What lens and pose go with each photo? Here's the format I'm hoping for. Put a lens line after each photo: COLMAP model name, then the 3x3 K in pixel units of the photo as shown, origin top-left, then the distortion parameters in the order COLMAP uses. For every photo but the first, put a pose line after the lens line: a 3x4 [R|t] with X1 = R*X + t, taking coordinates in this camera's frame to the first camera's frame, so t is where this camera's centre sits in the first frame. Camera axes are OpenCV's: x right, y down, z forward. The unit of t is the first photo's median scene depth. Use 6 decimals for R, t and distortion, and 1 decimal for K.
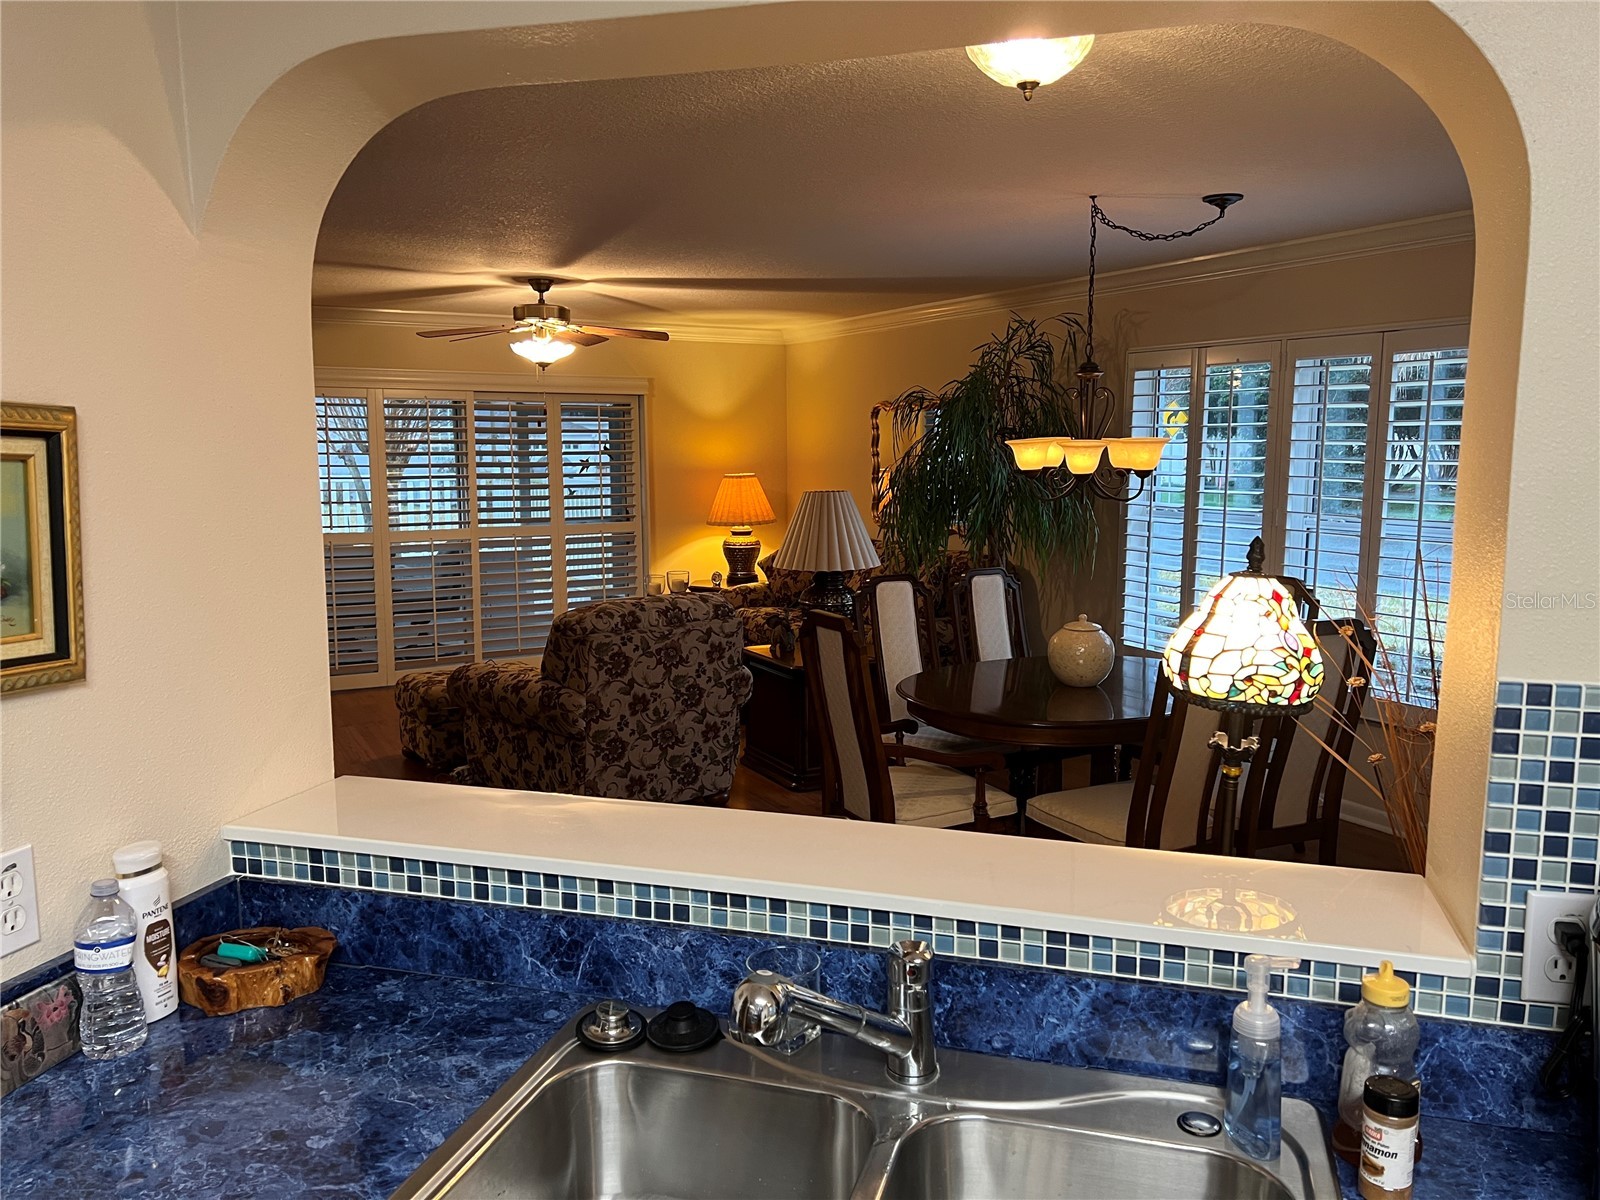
lens RADIAL K [[1189.8, 0, 811.0], [0, 1189.8, 605.0], [0, 0, 1]] dist [0.111672, -0.137176]
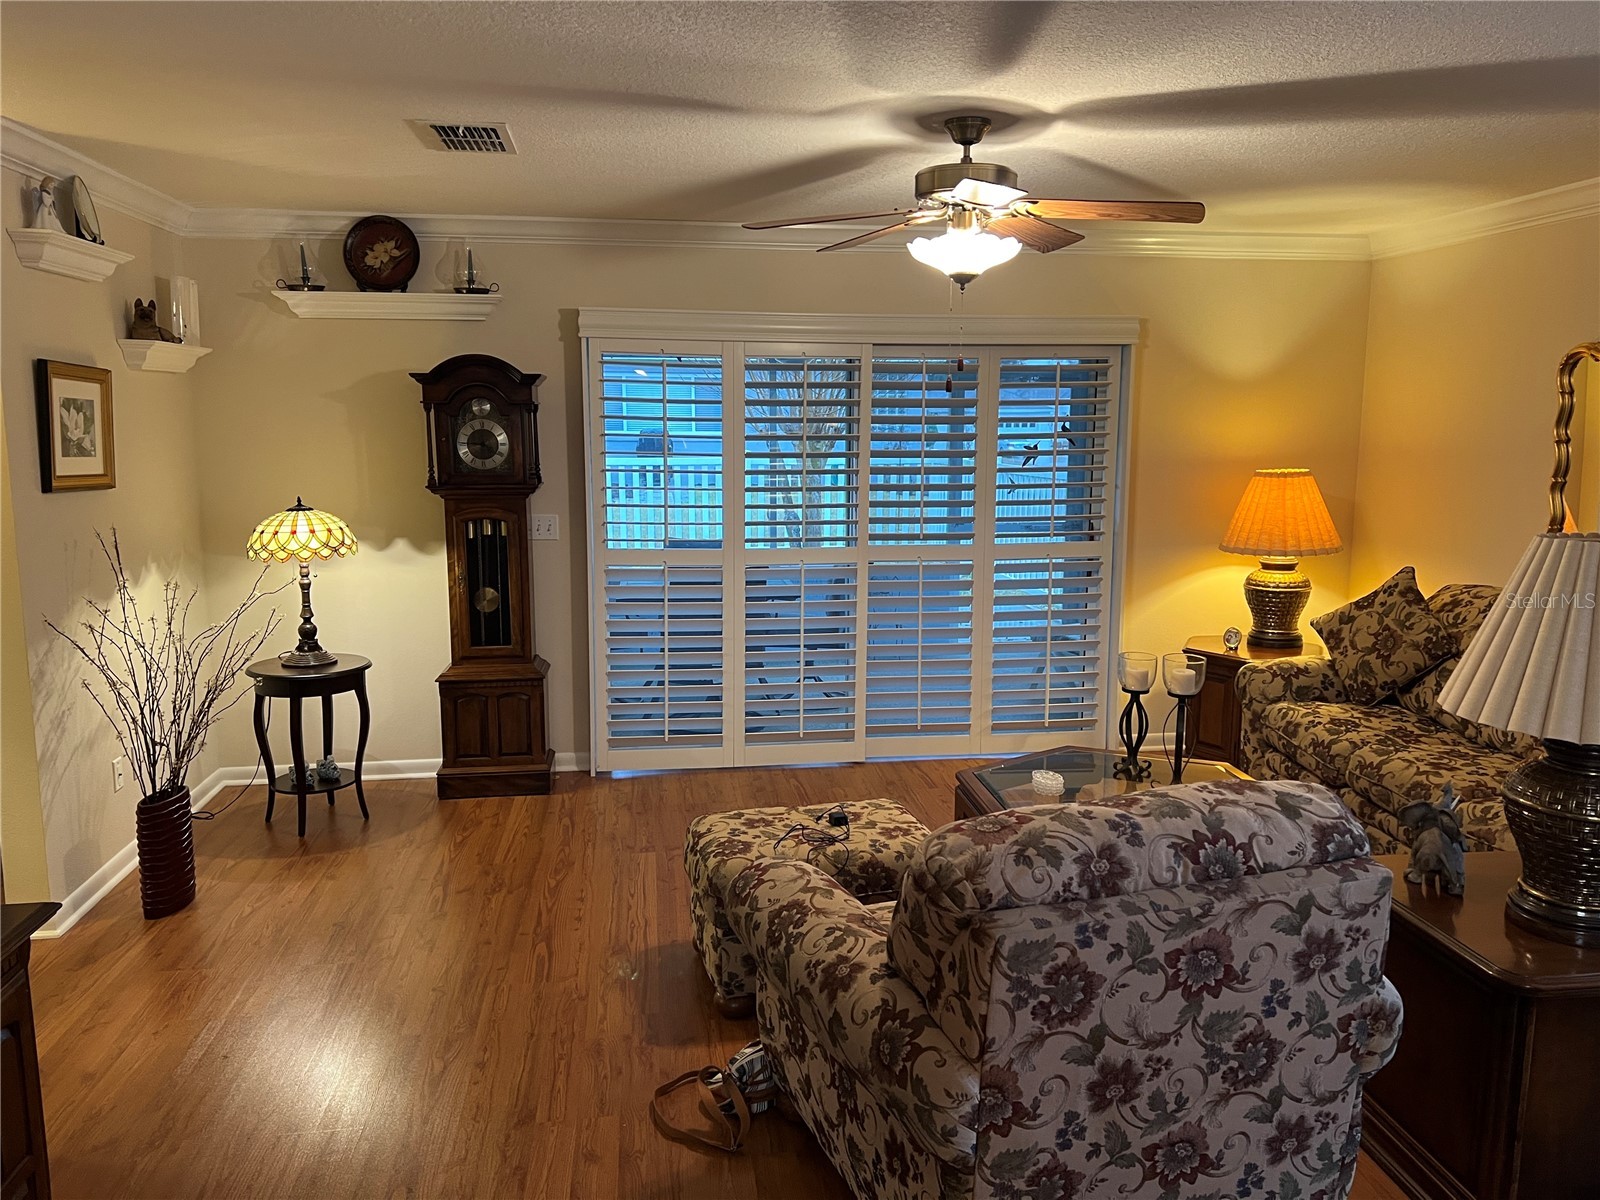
lens RADIAL K [[1189.8, 0, 811.0], [0, 1189.8, 605.0], [0, 0, 1]] dist [0.111672, -0.137176]
pose [[0.930938, 0.061237, -0.360005, -0.097305], [-0.054121, 0.998089, 0.029823, -0.077340], [0.361143, -0.008280, 0.932474, 0.558314]]
